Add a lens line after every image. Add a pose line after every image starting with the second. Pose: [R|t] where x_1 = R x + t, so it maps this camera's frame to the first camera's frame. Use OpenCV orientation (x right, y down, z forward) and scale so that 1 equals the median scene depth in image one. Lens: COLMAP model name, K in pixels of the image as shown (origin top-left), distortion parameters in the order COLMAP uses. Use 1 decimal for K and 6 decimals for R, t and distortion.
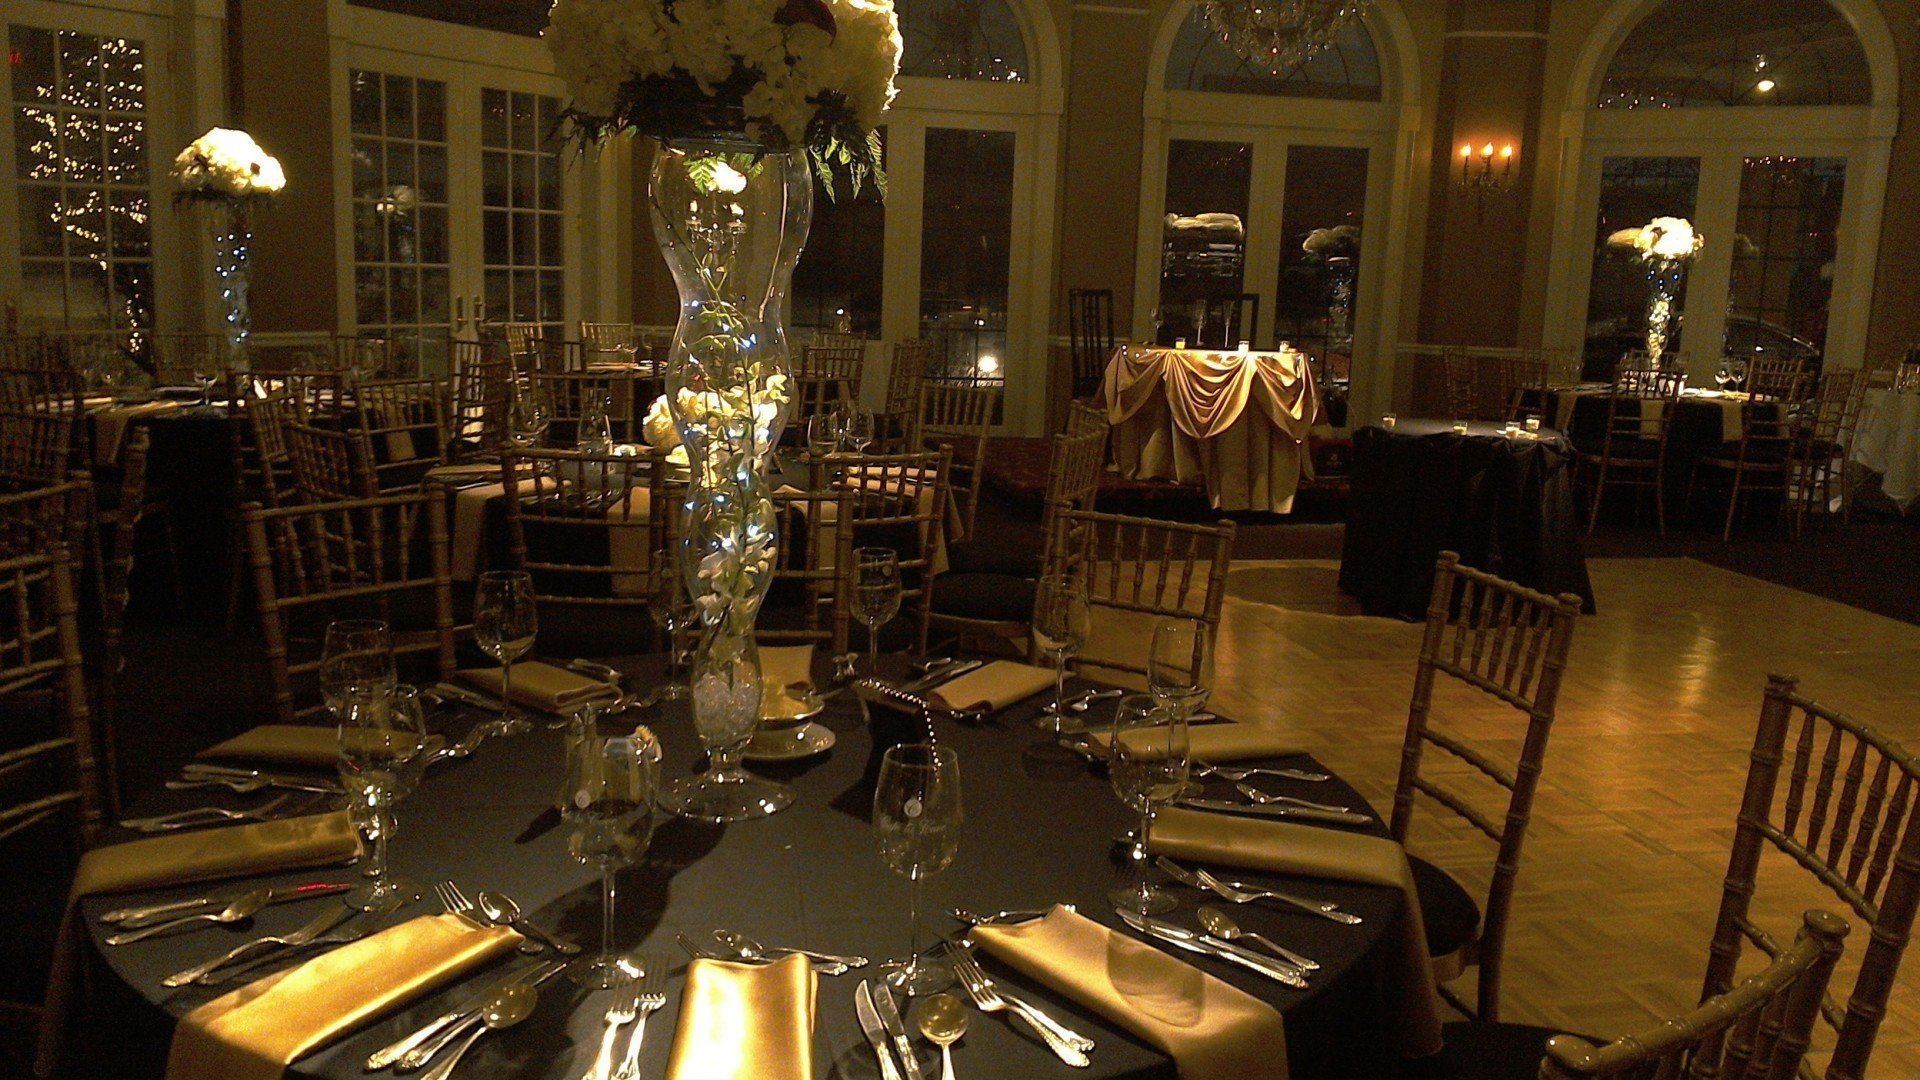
lens RADIAL K [[1591.5, 0, 950.1], [0, 1591.5, 538.3], [0, 0, 1]] dist [0.087798, -0.184172]
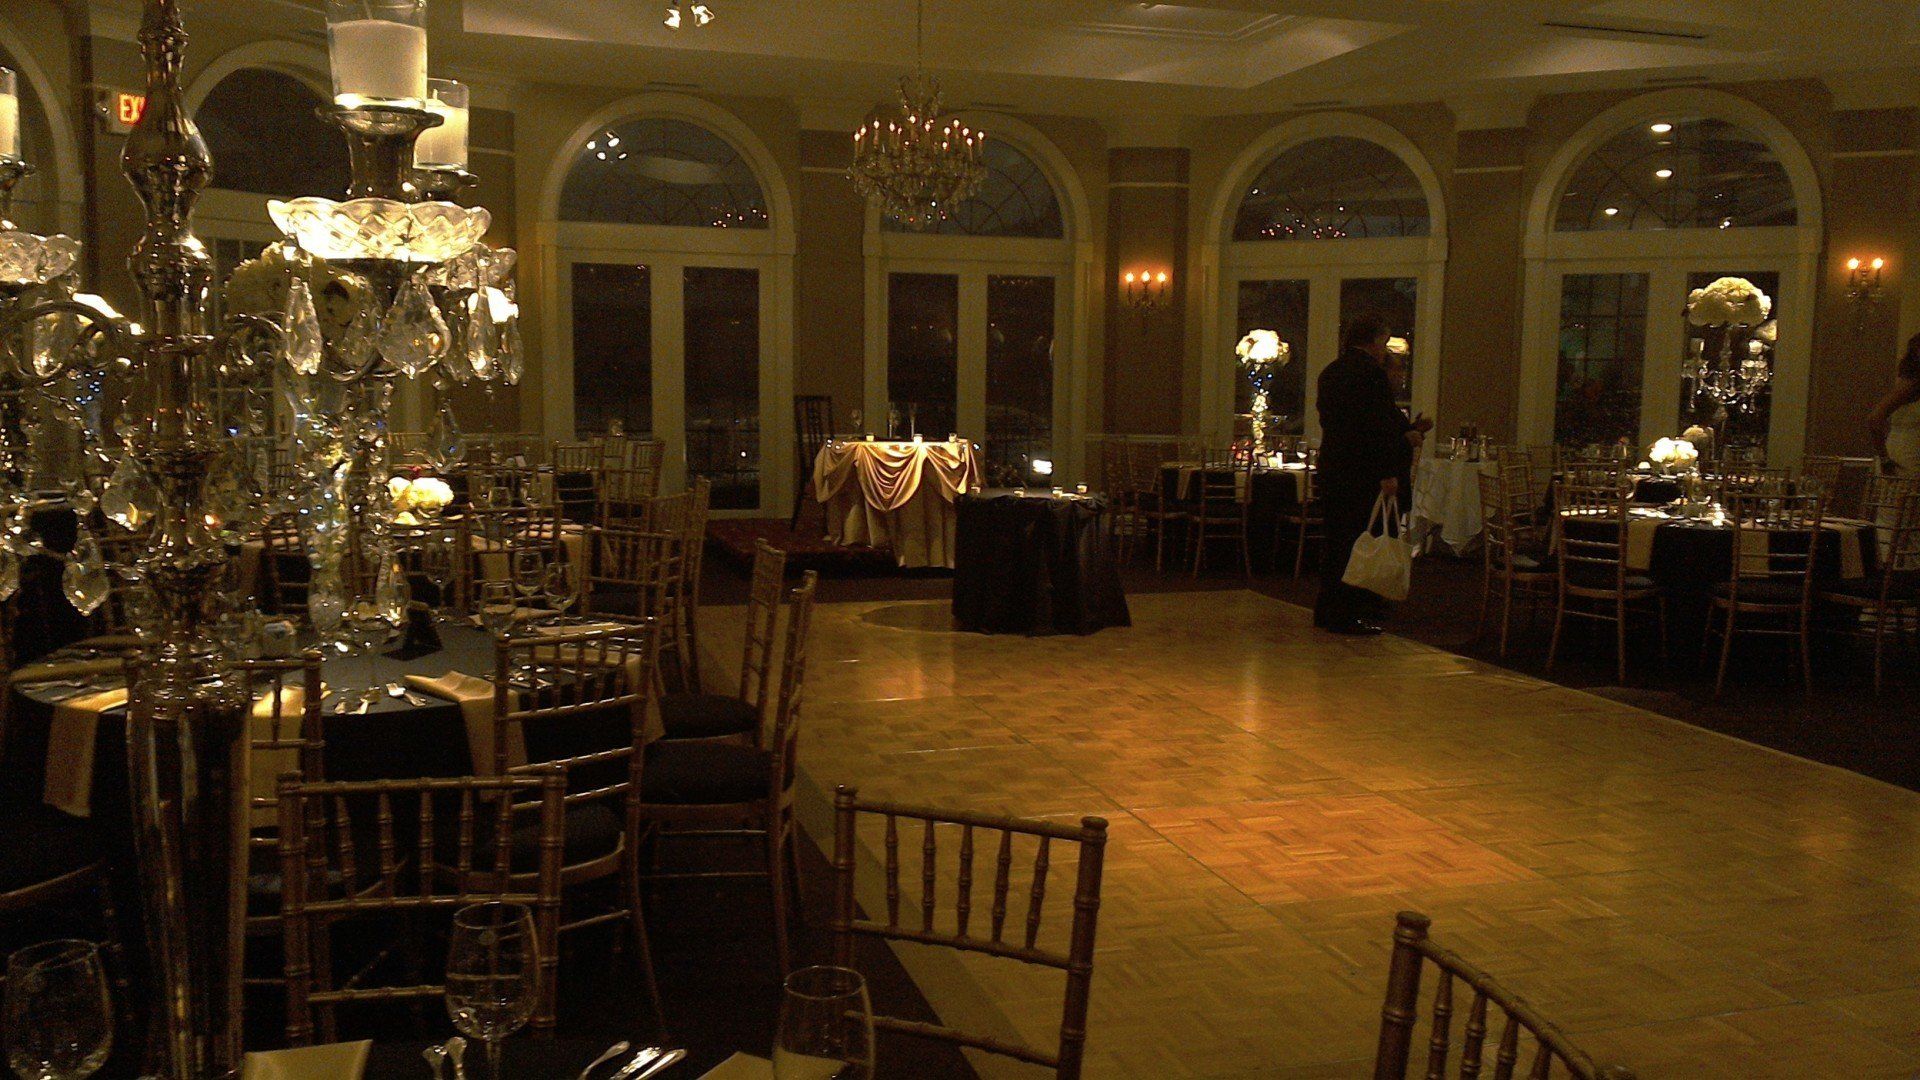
lens RADIAL K [[1591.5, 0, 950.1], [0, 1591.5, 538.3], [0, 0, 1]] dist [0.087798, -0.184172]
pose [[0.997103, -0.030639, 0.069621, 0.115020], [0.034993, 0.997450, -0.062199, 0.037825], [-0.067538, 0.064455, 0.995633, -0.249749]]
